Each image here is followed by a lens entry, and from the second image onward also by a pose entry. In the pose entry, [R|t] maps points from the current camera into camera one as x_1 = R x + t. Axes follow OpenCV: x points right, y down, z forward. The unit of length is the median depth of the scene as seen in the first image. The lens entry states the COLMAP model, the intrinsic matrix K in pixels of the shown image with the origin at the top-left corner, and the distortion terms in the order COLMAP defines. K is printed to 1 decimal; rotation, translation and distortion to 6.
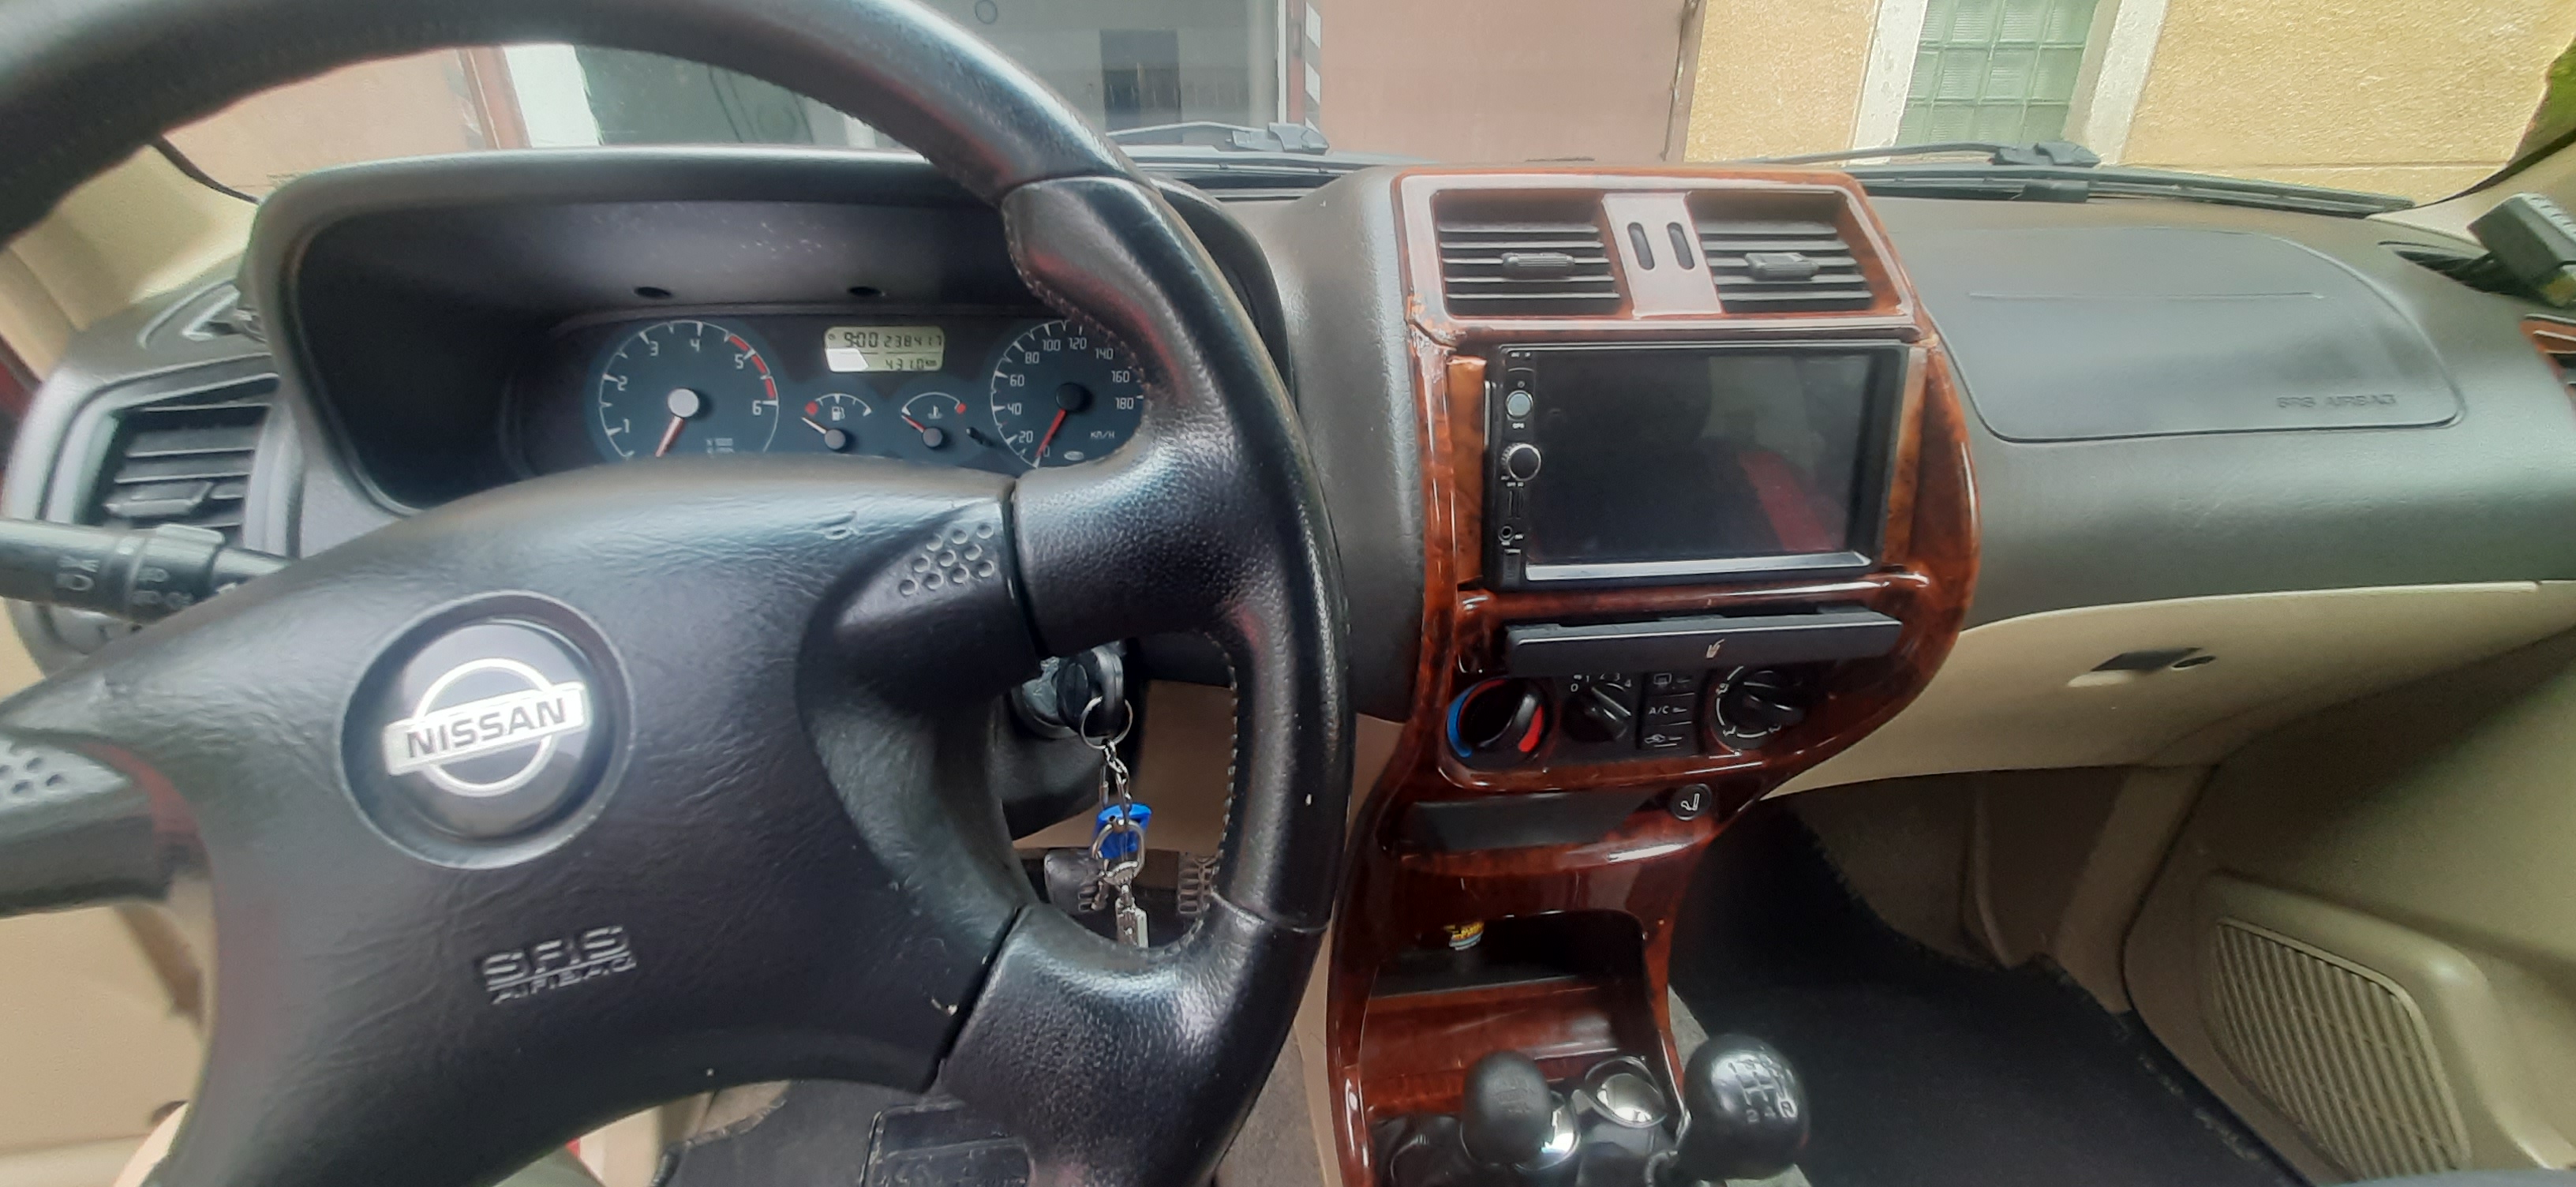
lens RADIAL K [[1002.0, 0, 1288.2], [0, 1002.0, 561.8], [0, 0, 1]] dist [0.000381, 0.000907]
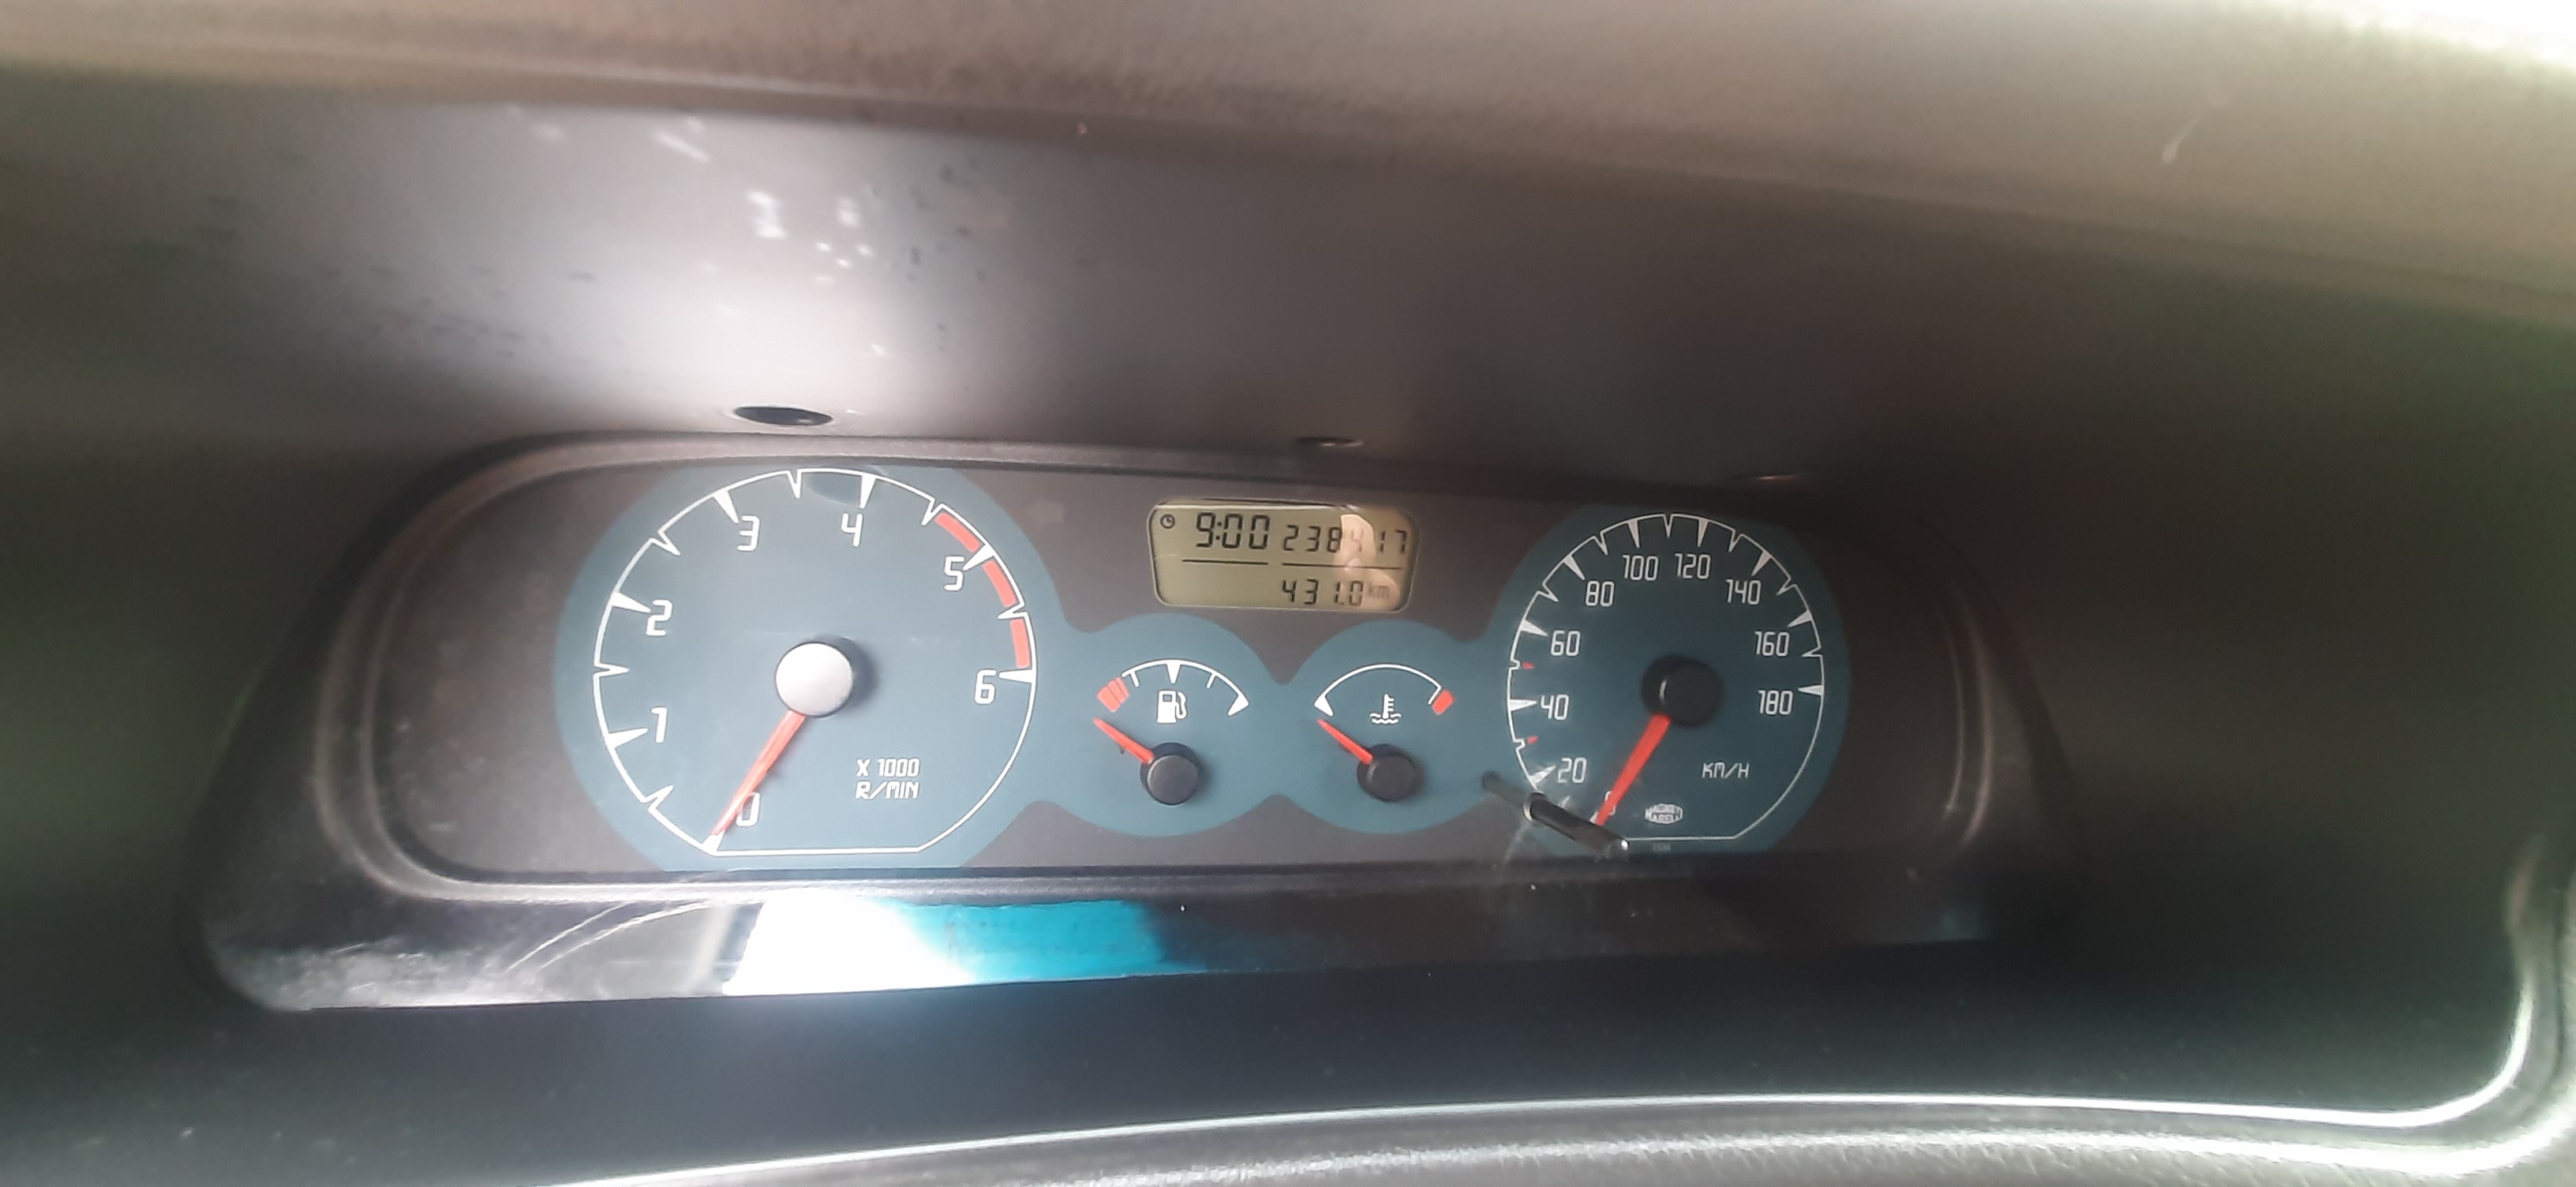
lens RADIAL K [[1020.0, 0, 1290.6], [0, 1020.0, 586.0], [0, 0, 1]] dist [-0.000095, 0.000577]
pose [[0.996776, 0.068749, 0.041368, -0.424370], [-0.067019, 0.996875, -0.041828, -0.185233], [-0.044114, 0.038921, 0.998268, 0.575273]]
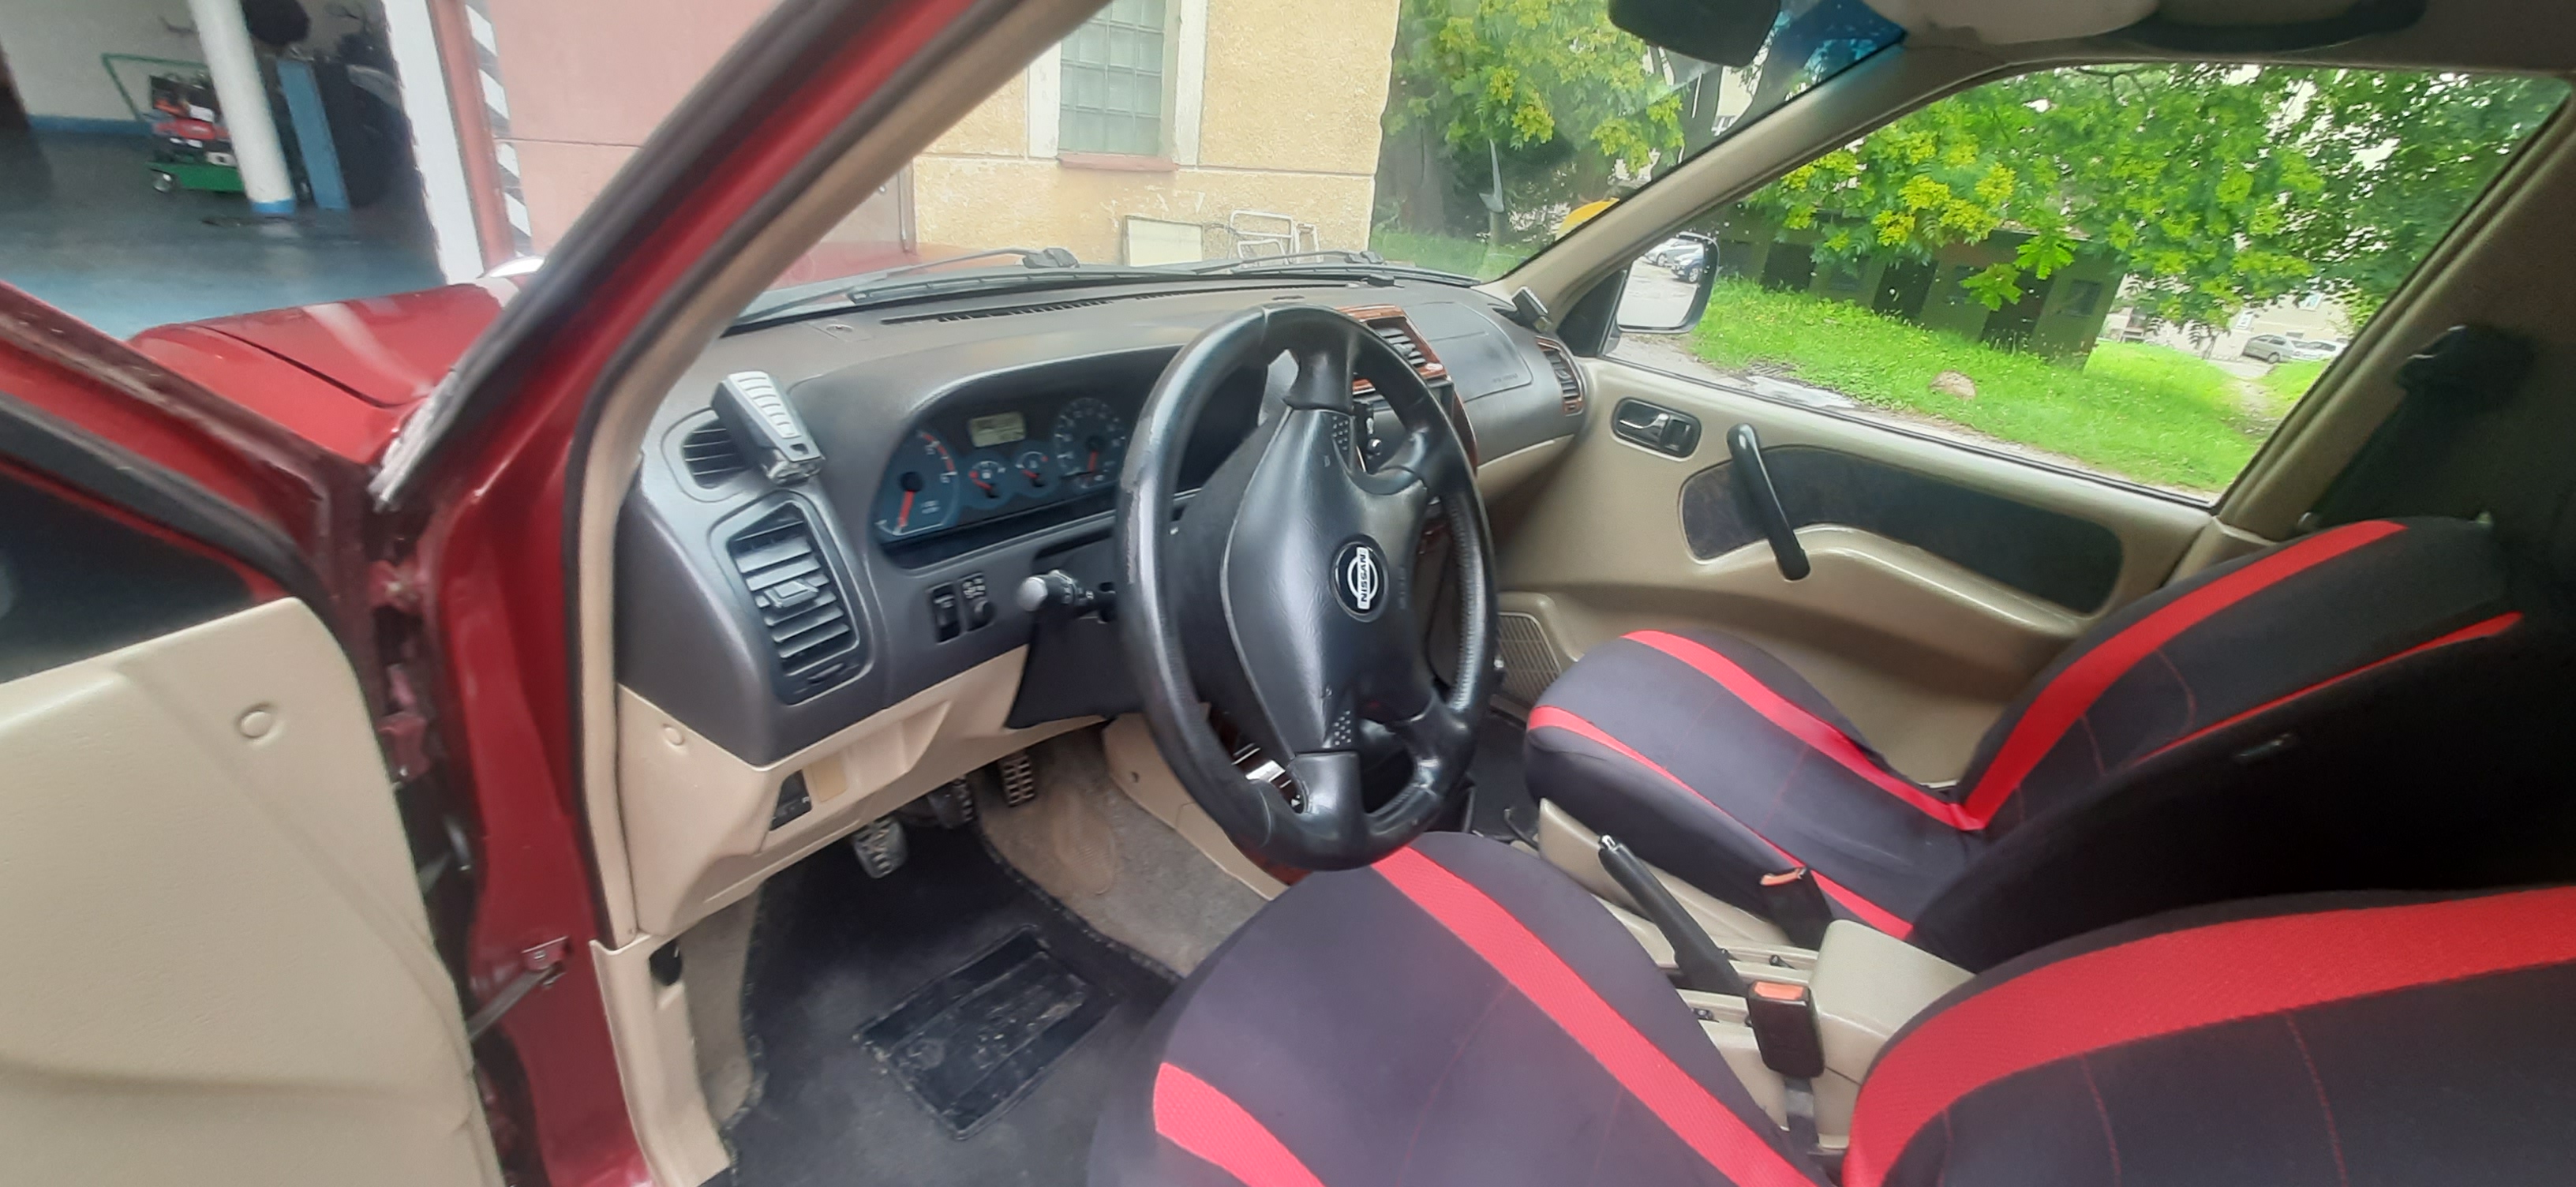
lens RADIAL K [[1009.7, 0, 1297.8], [0, 1009.7, 592.1], [0, 0, 1]] dist [-0.001906, -0.000233]
pose [[0.695797, -0.233803, 0.679120, -1.235932], [0.188945, 0.971814, 0.140985, -0.099981], [-0.692941, 0.030220, 0.720361, -0.471238]]
